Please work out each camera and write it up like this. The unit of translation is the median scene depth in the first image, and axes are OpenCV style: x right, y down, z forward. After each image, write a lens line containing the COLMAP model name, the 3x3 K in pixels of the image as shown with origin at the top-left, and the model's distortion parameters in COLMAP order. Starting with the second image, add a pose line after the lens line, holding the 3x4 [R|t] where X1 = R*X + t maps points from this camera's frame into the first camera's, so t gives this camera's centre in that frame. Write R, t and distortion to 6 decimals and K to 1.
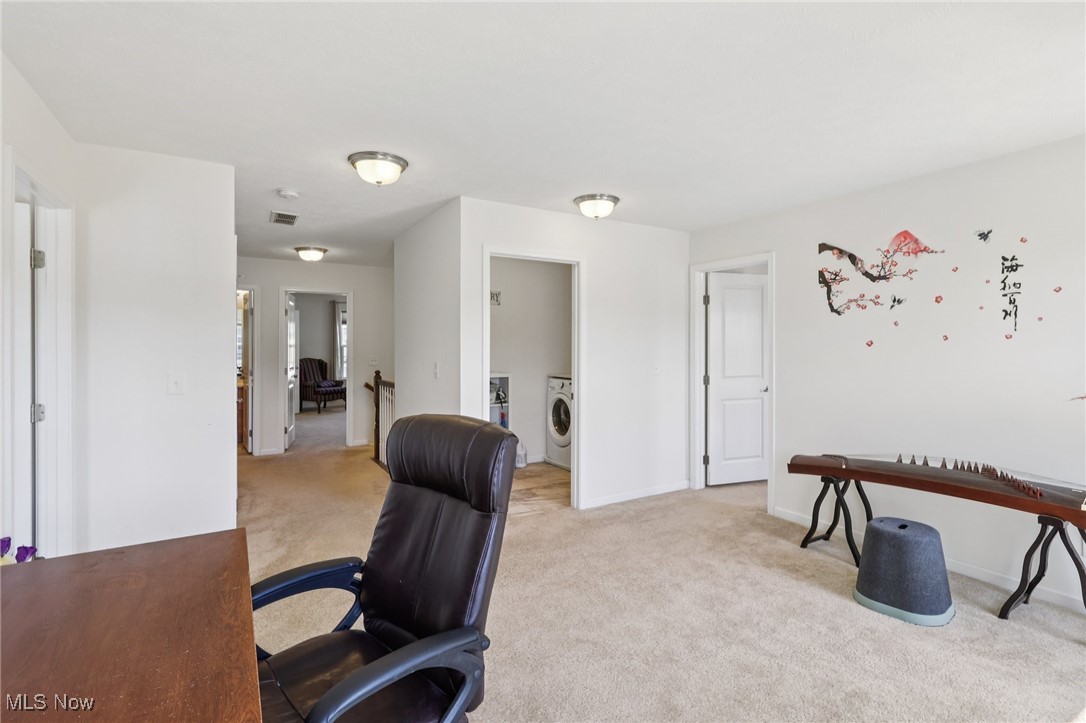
lens RADIAL K [[511.2, 0, 542.5], [0, 511.2, 345.6], [0, 0, 1]] dist [-0.002219, 0.001641]
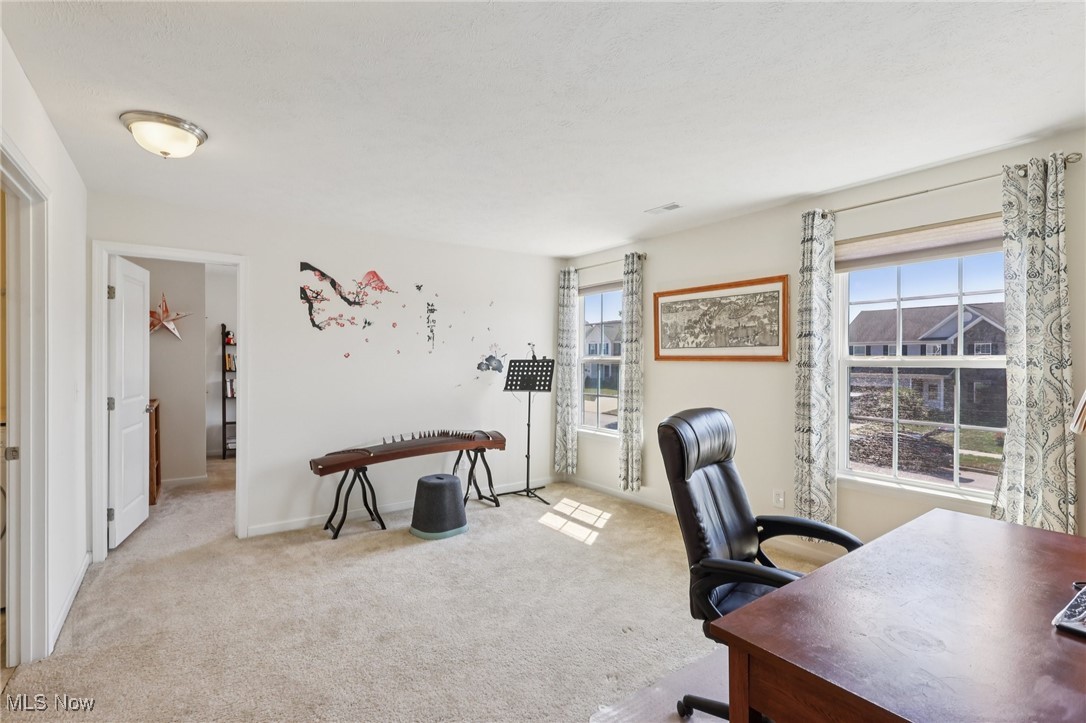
lens RADIAL K [[511.2, 0, 542.0], [0, 511.2, 361.7], [0, 0, 1]] dist [-0.002219, 0.001641]
pose [[-0.078750, -0.005423, 0.996880, -0.623702], [-0.003406, 0.999981, 0.005171, 0.003048], [-0.996889, -0.002989, -0.078767, 0.634093]]
